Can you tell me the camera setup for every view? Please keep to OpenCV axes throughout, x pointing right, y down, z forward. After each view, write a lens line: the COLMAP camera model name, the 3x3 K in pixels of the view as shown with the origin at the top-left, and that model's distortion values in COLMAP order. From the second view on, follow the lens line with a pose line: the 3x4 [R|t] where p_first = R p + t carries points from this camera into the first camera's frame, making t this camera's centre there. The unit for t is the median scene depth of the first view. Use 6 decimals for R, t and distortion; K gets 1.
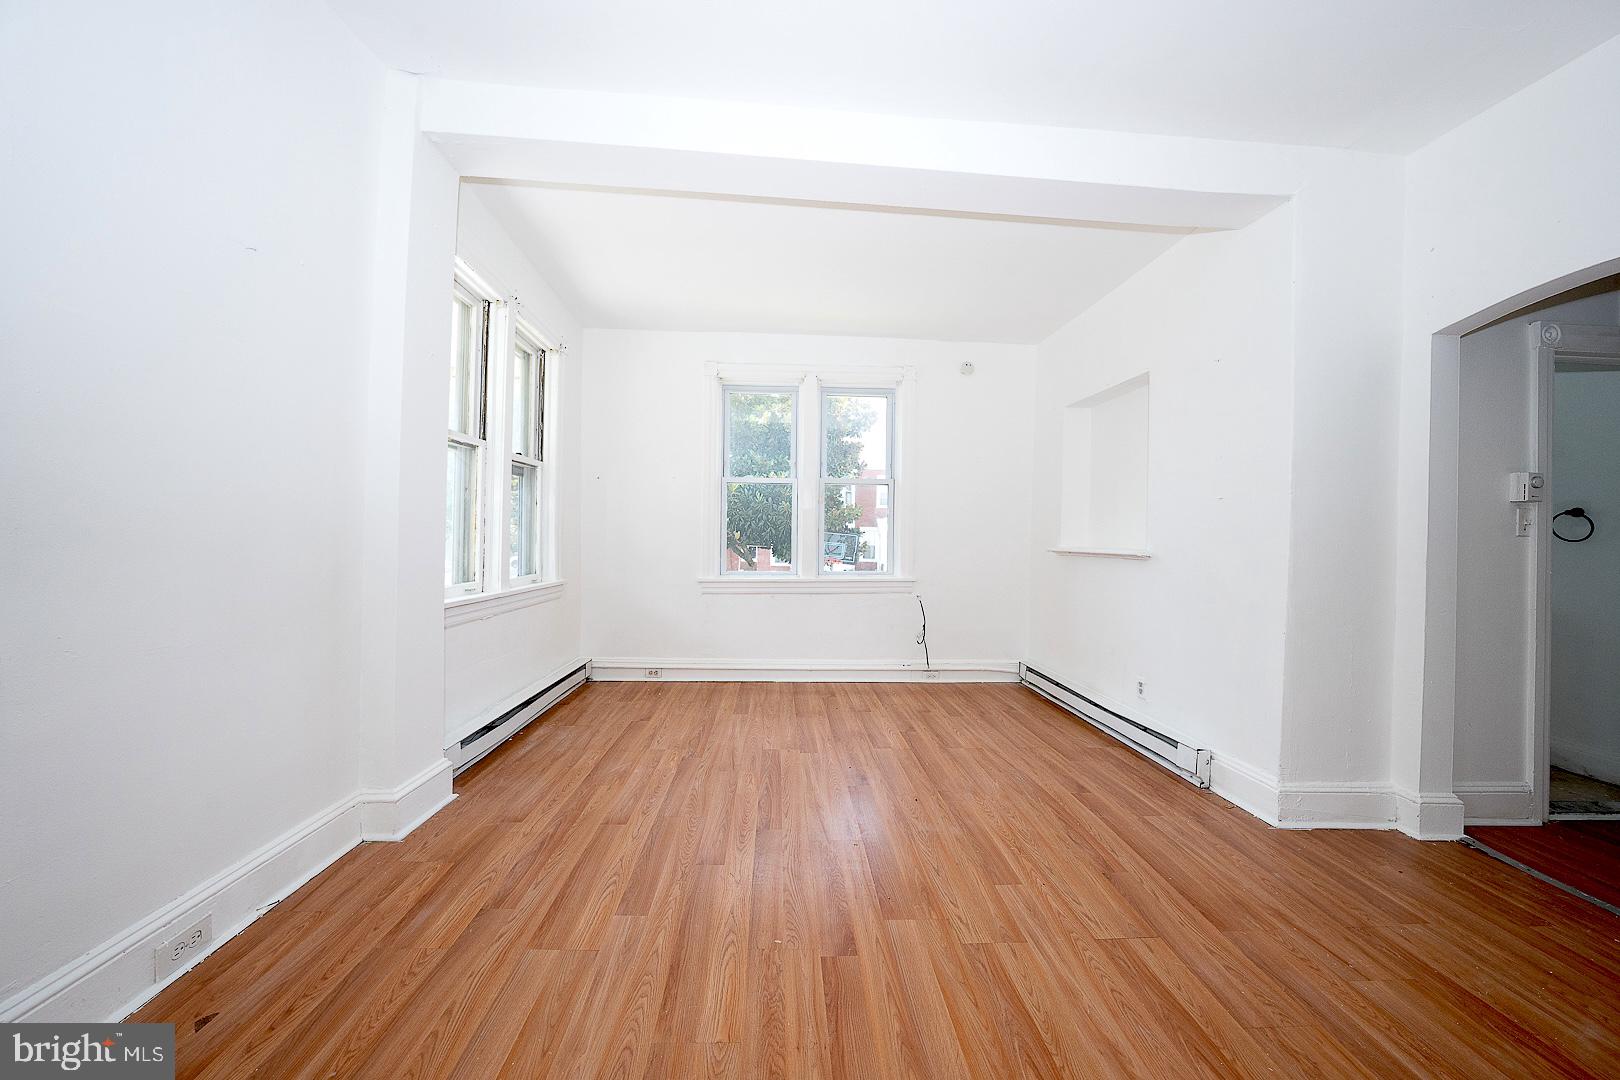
lens RADIAL K [[557.9, 0, 811.6], [0, 557.9, 534.4], [0, 0, 1]] dist [-0.027439, 0.006923]
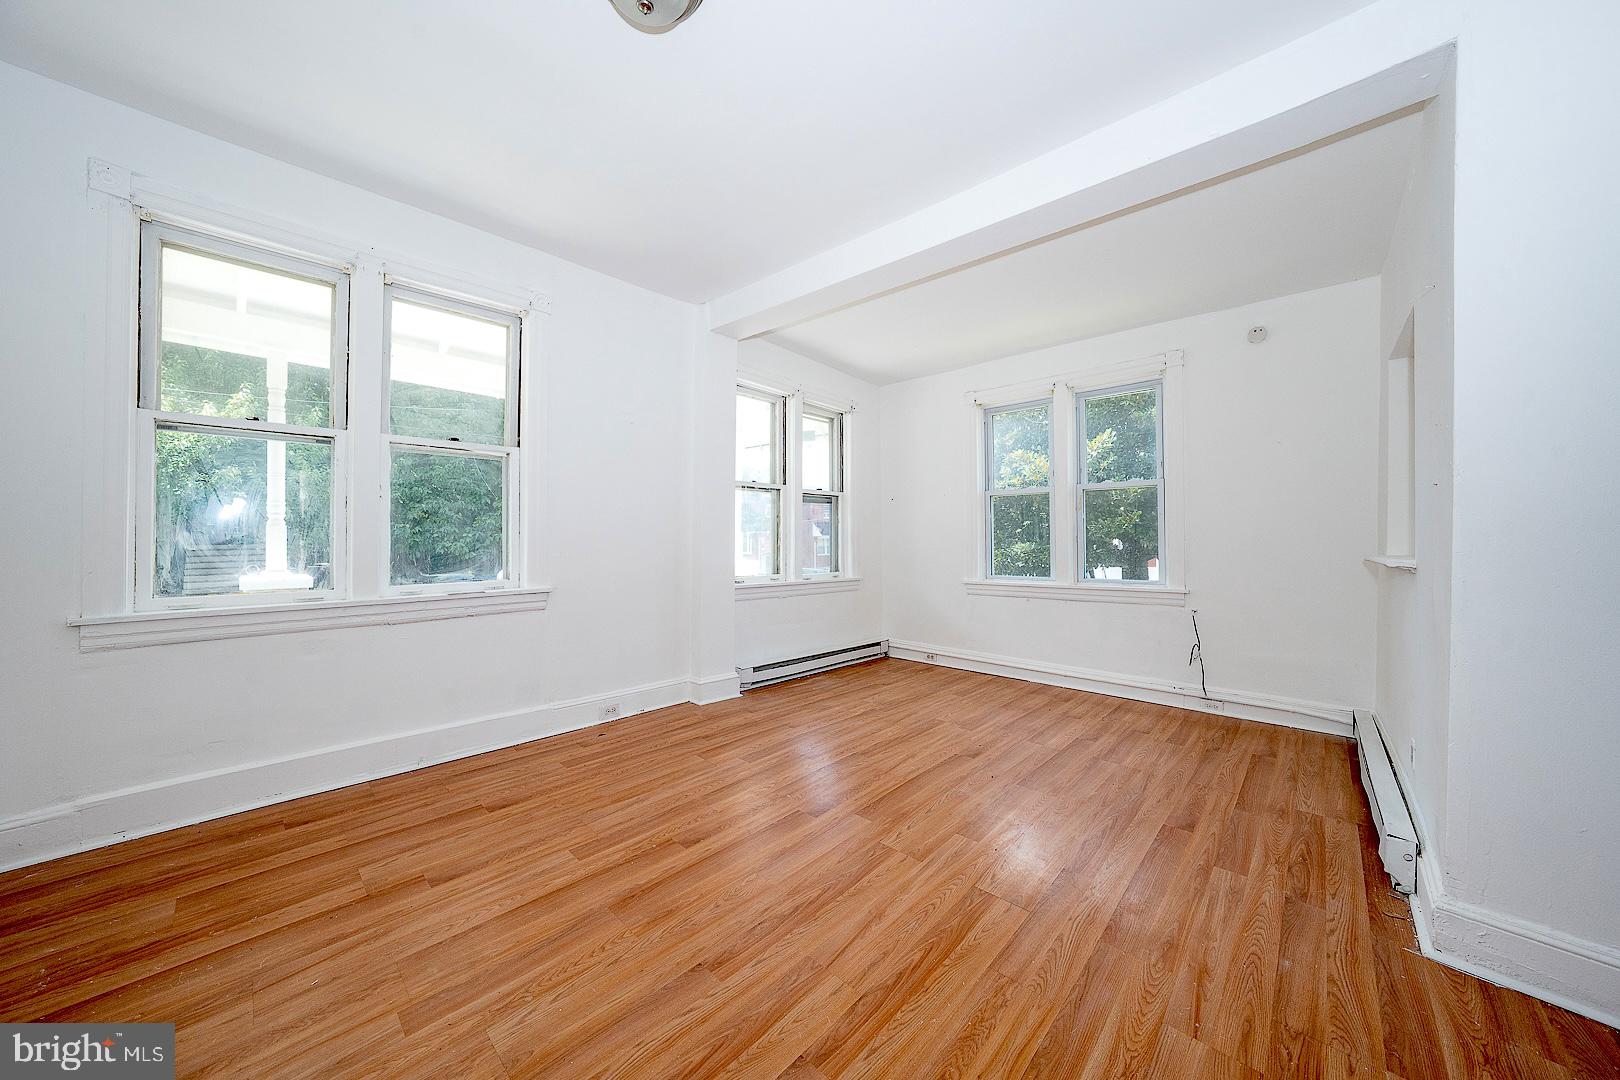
lens RADIAL K [[557.9, 0, 811.6], [0, 557.9, 534.4], [0, 0, 1]] dist [-0.027439, 0.006923]
pose [[0.687678, -0.021013, -0.725711, 0.572754], [0.010873, 0.999767, -0.018645, 0.001468], [0.725934, 0.004931, 0.687747, -0.035562]]
